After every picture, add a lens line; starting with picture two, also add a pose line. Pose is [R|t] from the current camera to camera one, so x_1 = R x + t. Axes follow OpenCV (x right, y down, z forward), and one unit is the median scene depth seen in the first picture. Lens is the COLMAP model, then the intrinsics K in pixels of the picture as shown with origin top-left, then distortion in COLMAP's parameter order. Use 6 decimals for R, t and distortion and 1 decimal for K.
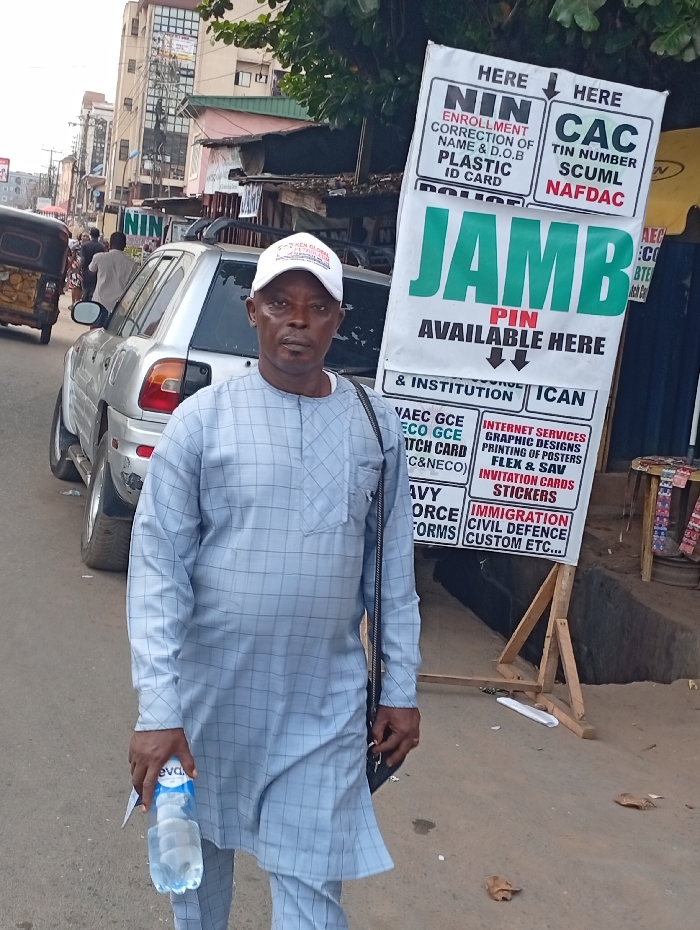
lens RADIAL K [[1452.9, 0, 356.0], [0, 1452.9, 466.4], [0, 0, 1]] dist [0.049679, 0.000000]
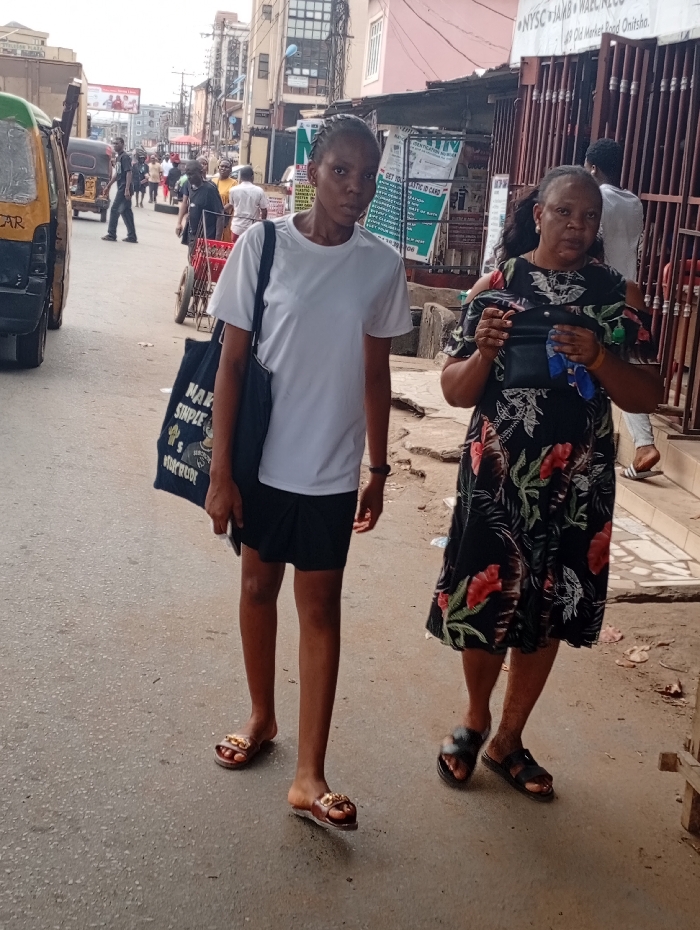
lens RADIAL K [[1452.9, 0, 343.5], [0, 1452.9, 469.8], [0, 0, 1]] dist [0.049679, 0.000000]
pose [[0.994156, -0.022926, -0.105487, -0.026871], [0.028563, 0.998226, 0.052241, -0.021853], [0.104102, -0.054949, 0.993048, 0.135363]]
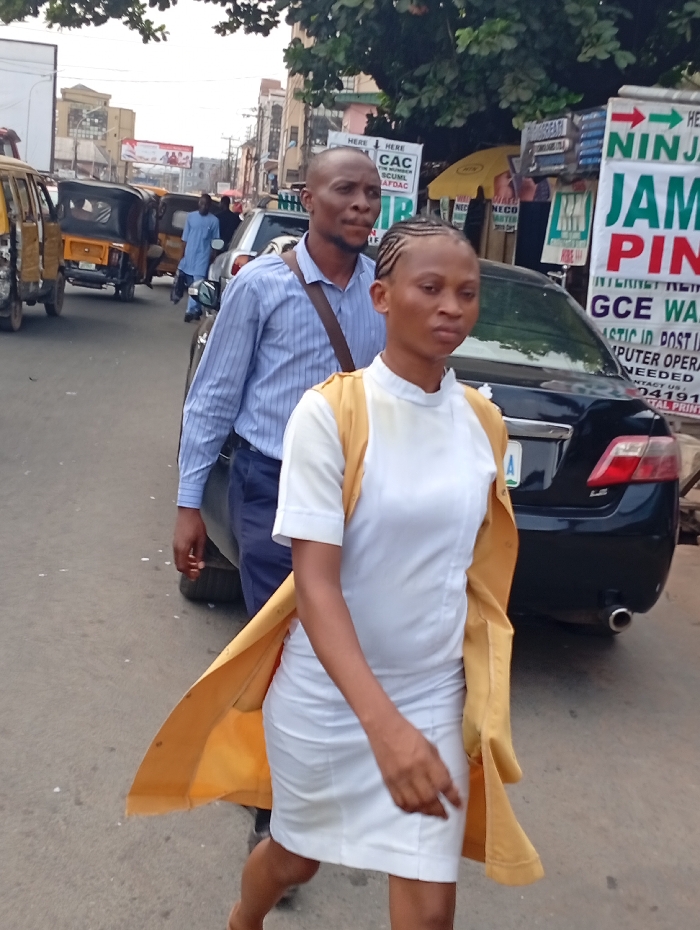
lens RADIAL K [[1452.9, 0, 351.1], [0, 1452.9, 462.8], [0, 0, 1]] dist [0.049679, 0.000000]
pose [[0.991699, -0.010561, -0.128144, 0.023009], [0.012365, 0.999835, 0.013292, 0.015465], [0.127982, -0.014766, 0.991667, -0.089799]]
